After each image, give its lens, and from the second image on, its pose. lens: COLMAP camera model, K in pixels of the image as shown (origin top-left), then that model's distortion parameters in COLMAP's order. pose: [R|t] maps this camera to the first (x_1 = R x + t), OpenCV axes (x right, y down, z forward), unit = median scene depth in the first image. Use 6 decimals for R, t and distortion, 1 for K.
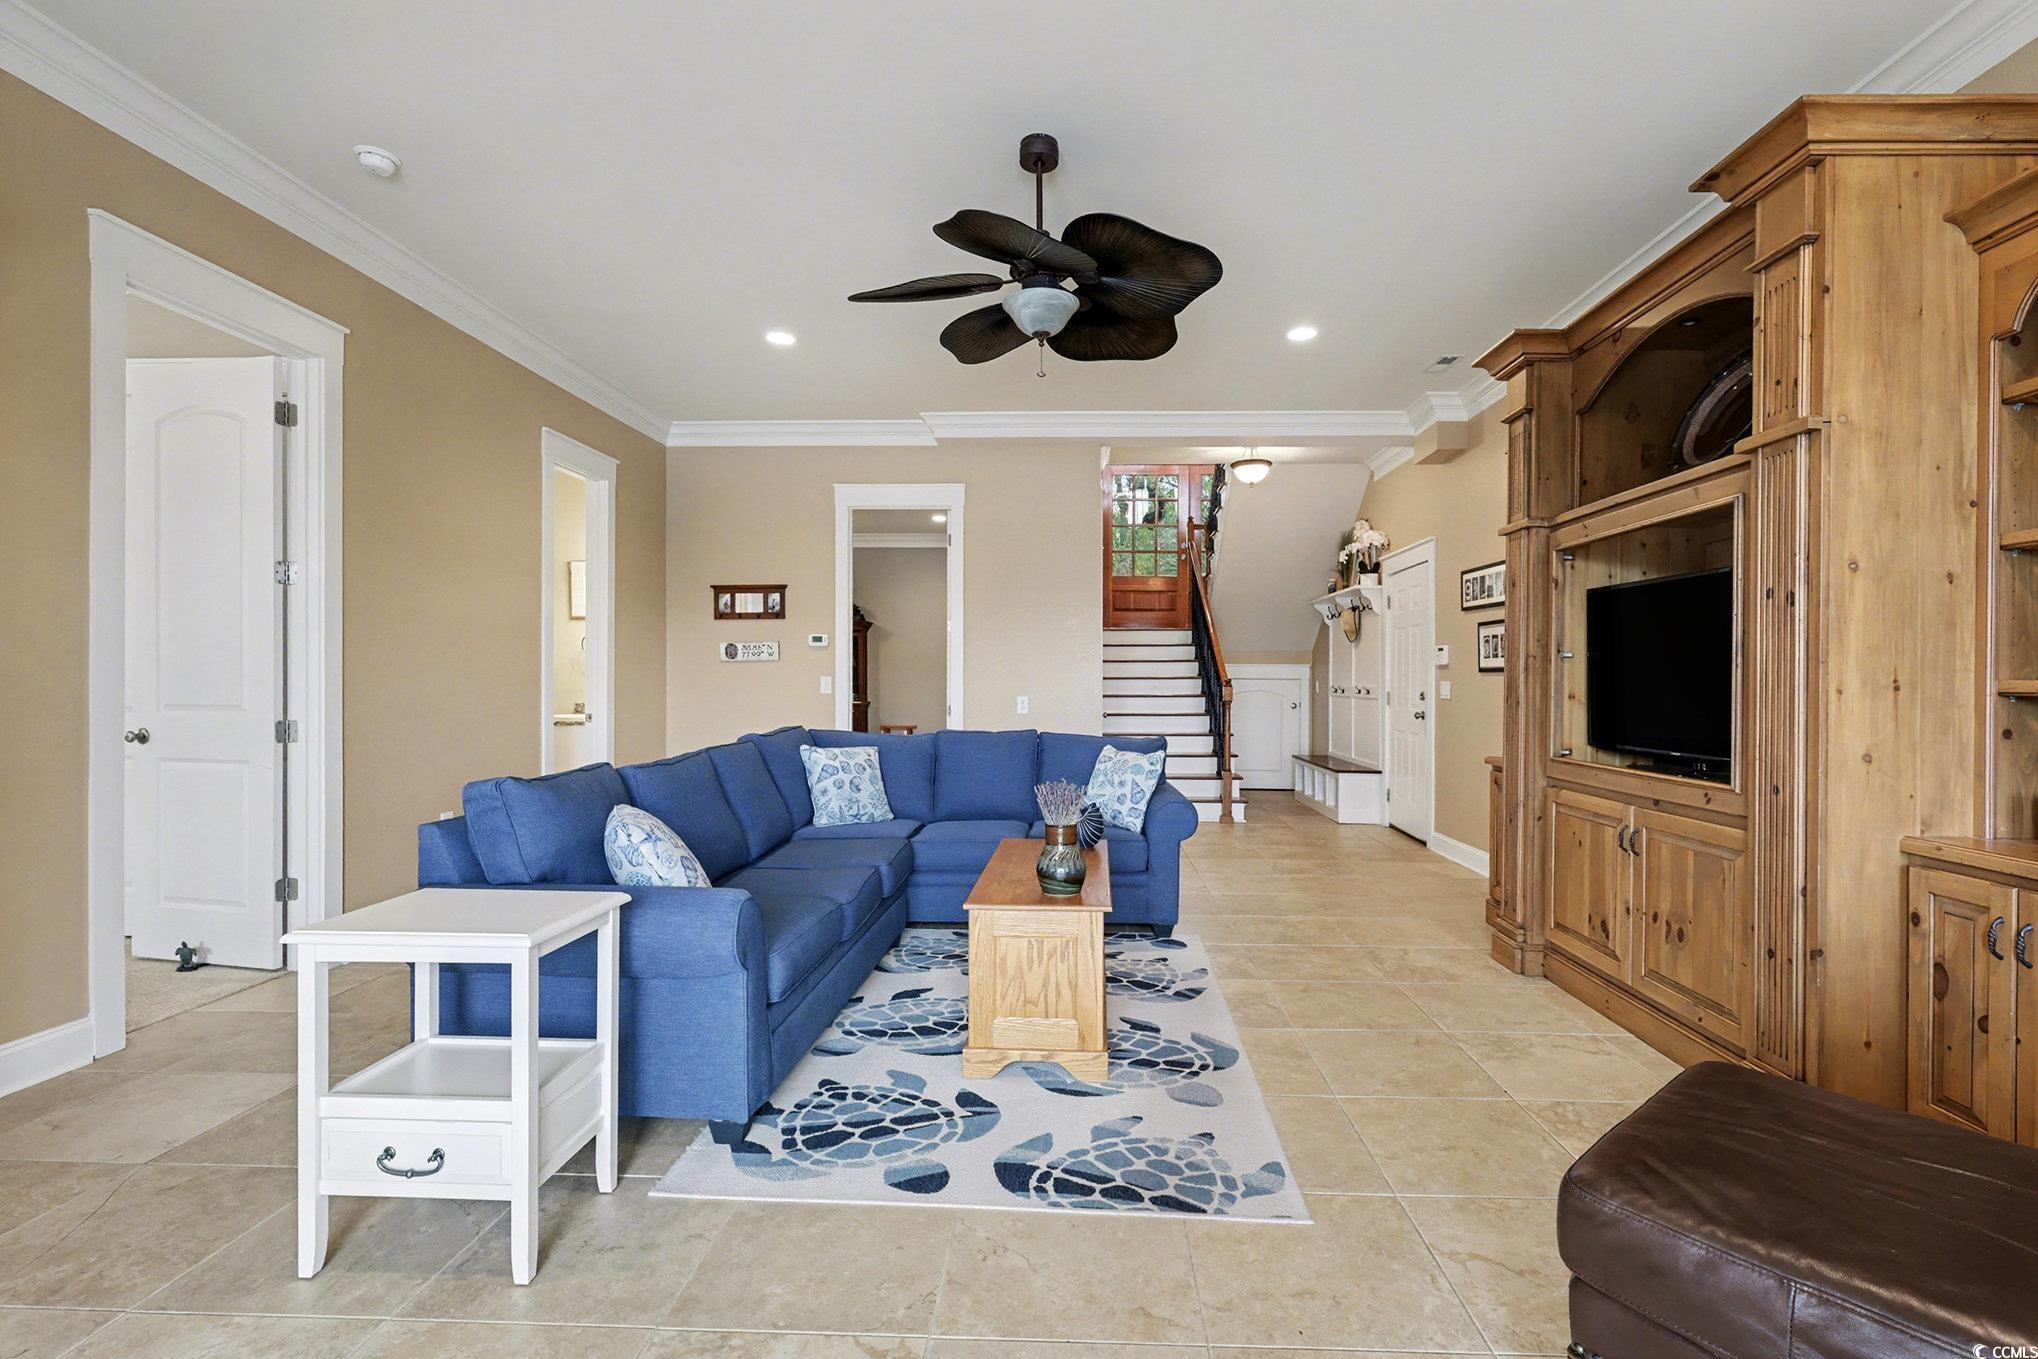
lens RADIAL K [[921.6, 0, 1027.0], [0, 921.6, 684.9], [0, 0, 1]] dist [-0.003493, 0.000757]
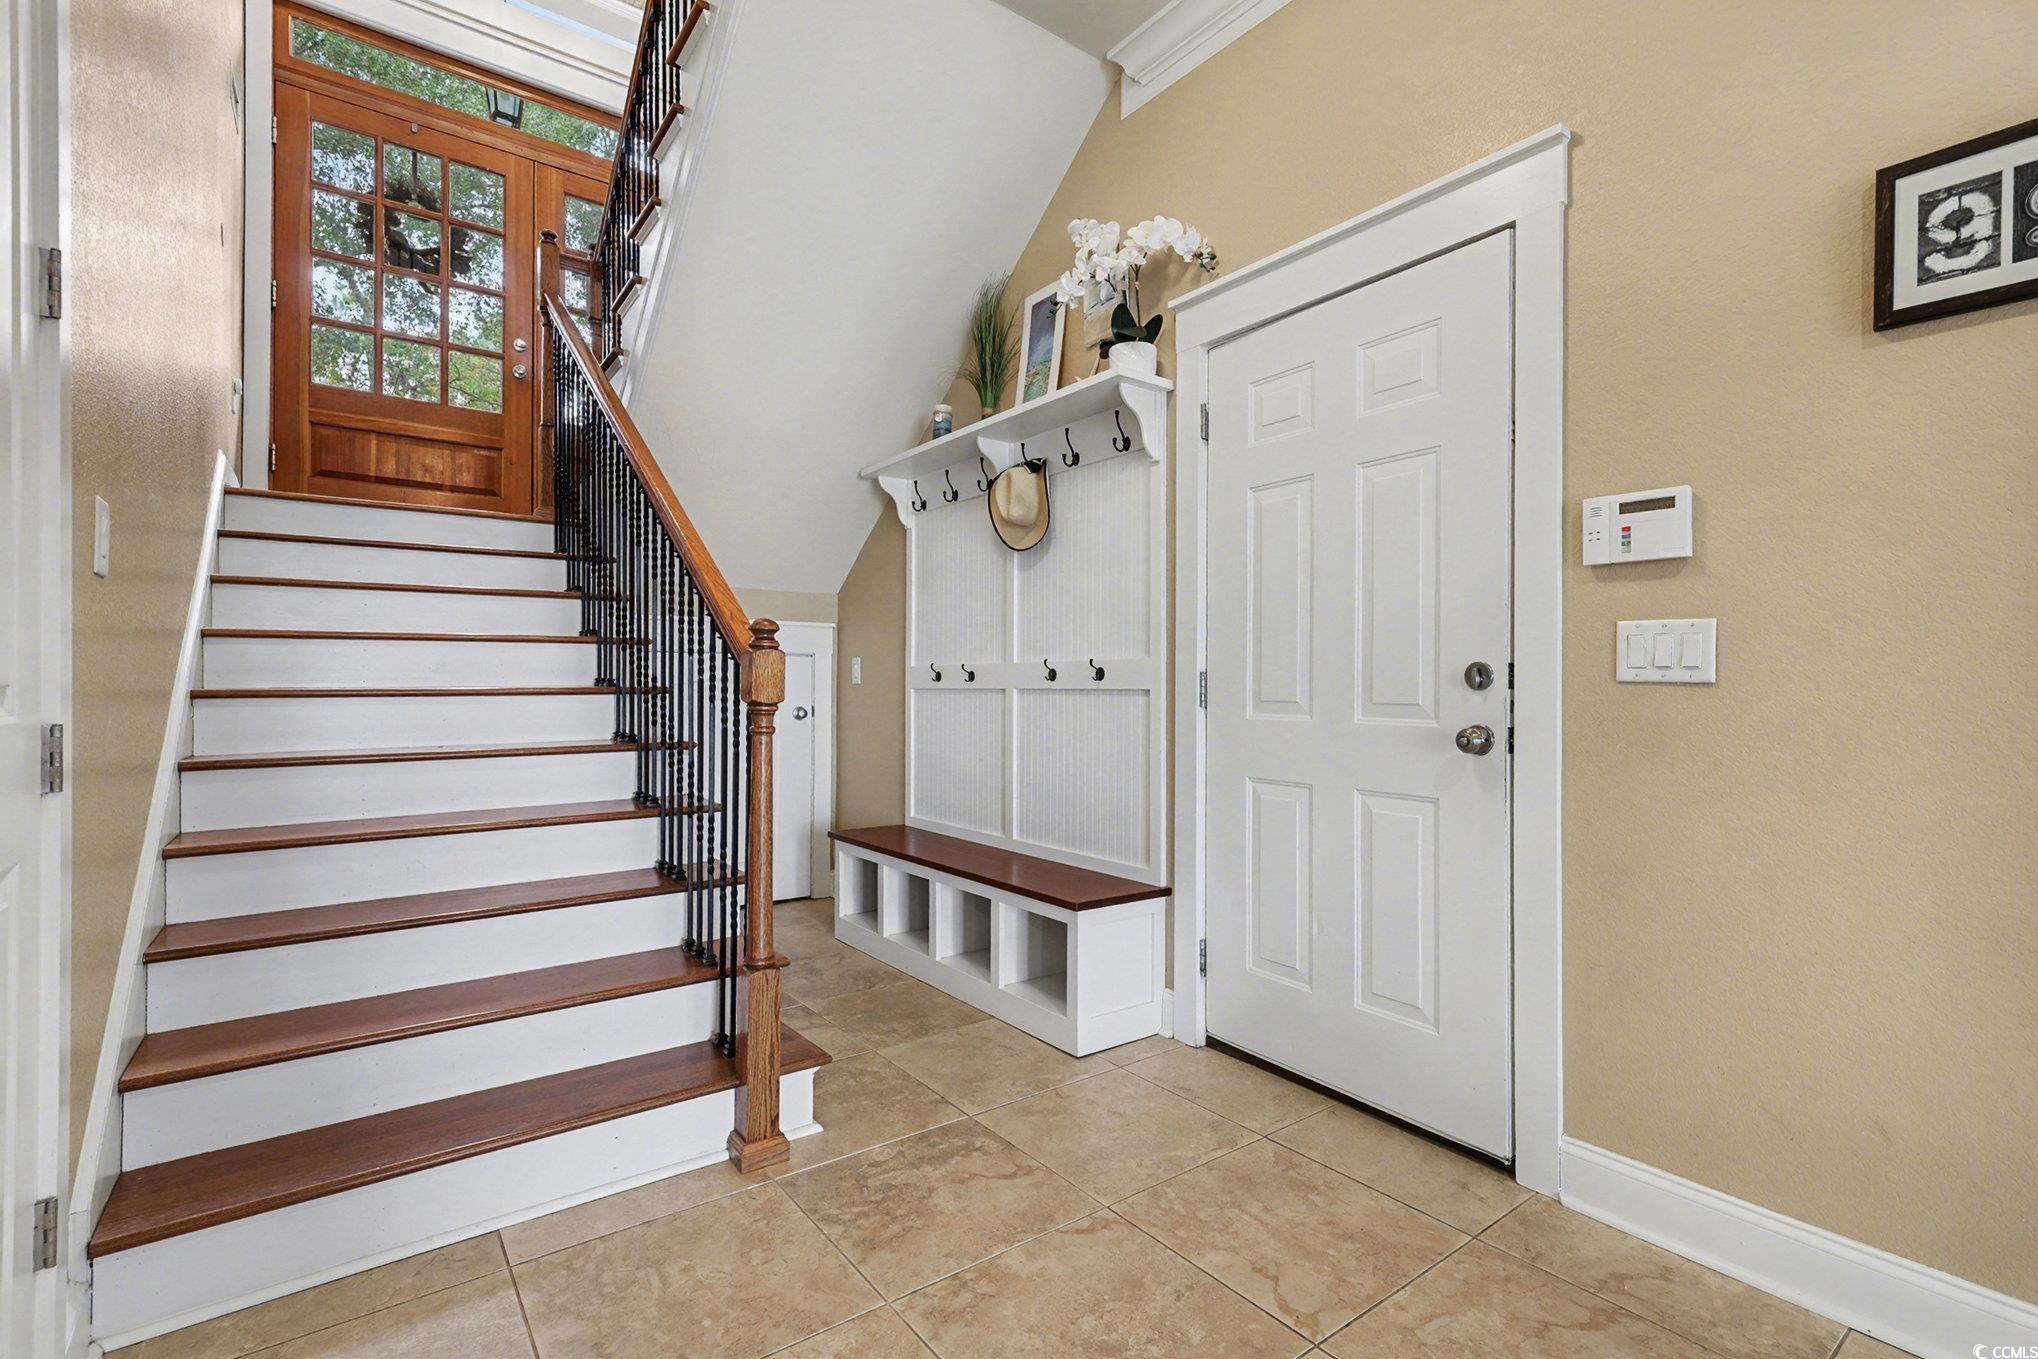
lens RADIAL K [[921.6, 0, 1017.8], [0, 921.6, 686.5], [0, 0, 1]] dist [-0.003493, 0.000757]
pose [[0.762291, 0.001349, 0.647233, 0.099586], [0.000890, 0.999995, -0.003132, 0.014354], [-0.647234, 0.002964, 0.762286, 0.742289]]
